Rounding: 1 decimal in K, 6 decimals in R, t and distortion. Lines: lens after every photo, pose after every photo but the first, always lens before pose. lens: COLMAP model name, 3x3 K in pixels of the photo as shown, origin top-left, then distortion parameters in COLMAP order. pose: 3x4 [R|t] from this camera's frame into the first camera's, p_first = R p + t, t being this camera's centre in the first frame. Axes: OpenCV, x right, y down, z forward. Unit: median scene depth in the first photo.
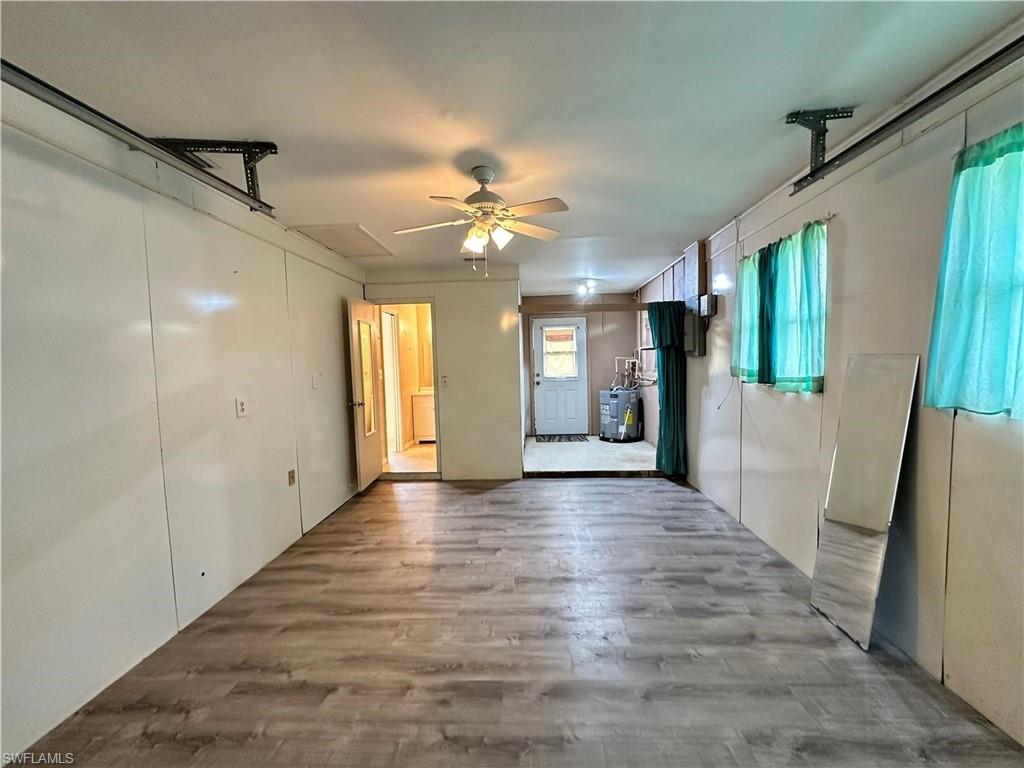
lens RADIAL K [[408.4, 0, 515.2], [0, 408.4, 381.6], [0, 0, 1]] dist [-0.002238, 0.000326]
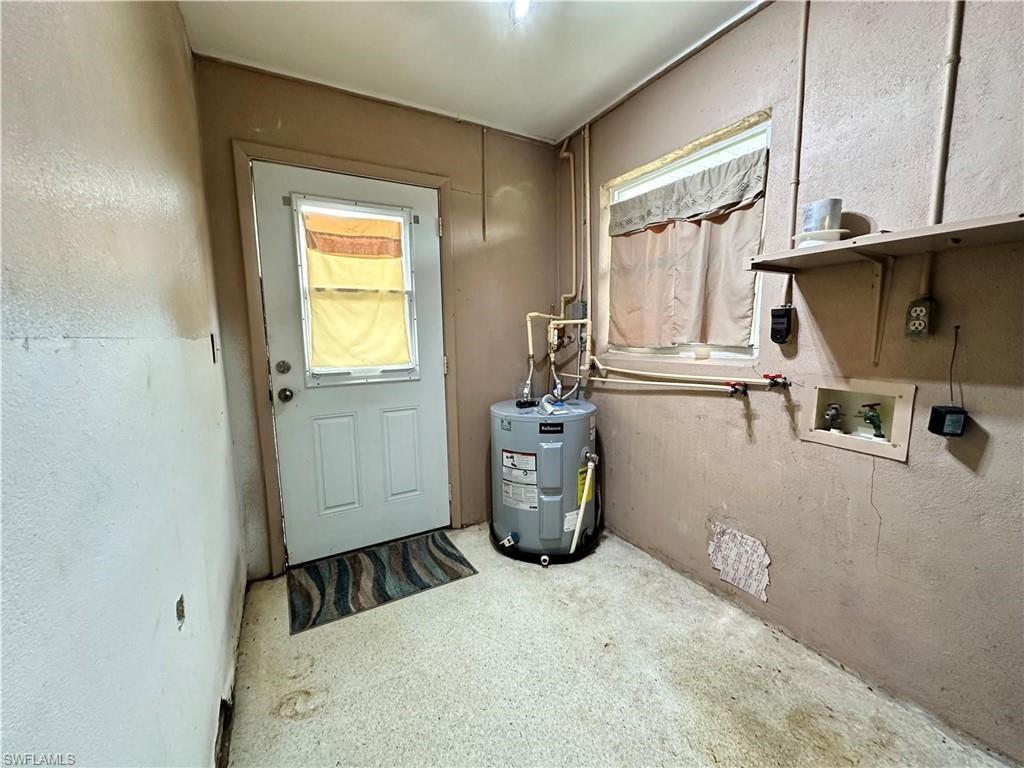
lens RADIAL K [[408.4, 0, 515.2], [0, 408.4, 381.6], [0, 0, 1]] dist [-0.002238, 0.000326]
pose [[0.847386, -0.053626, 0.528262, 0.059881], [0.019672, 0.997375, 0.069691, -0.032999], [-0.530612, -0.048663, 0.846217, 0.966258]]
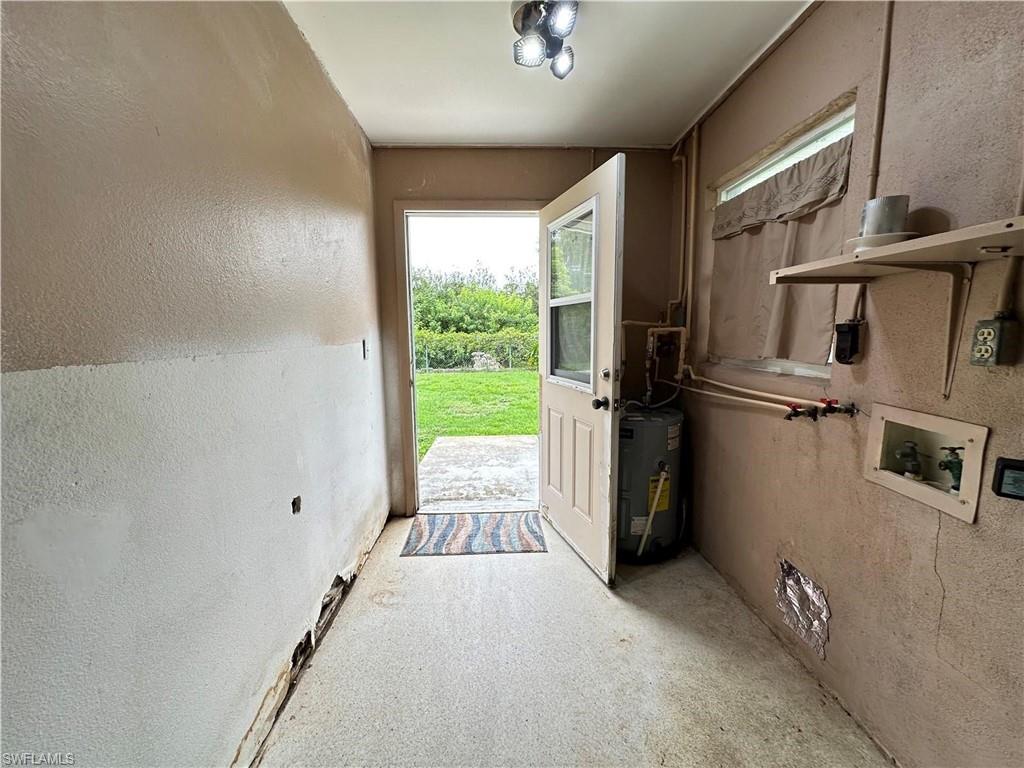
lens RADIAL K [[408.4, 0, 515.2], [0, 408.4, 381.6], [0, 0, 1]] dist [-0.002238, 0.000326]
pose [[0.995907, 0.005618, 0.090205, 0.160742], [-0.012654, 0.996903, 0.077612, -0.043153], [-0.089489, -0.078436, 0.992894, 0.874213]]
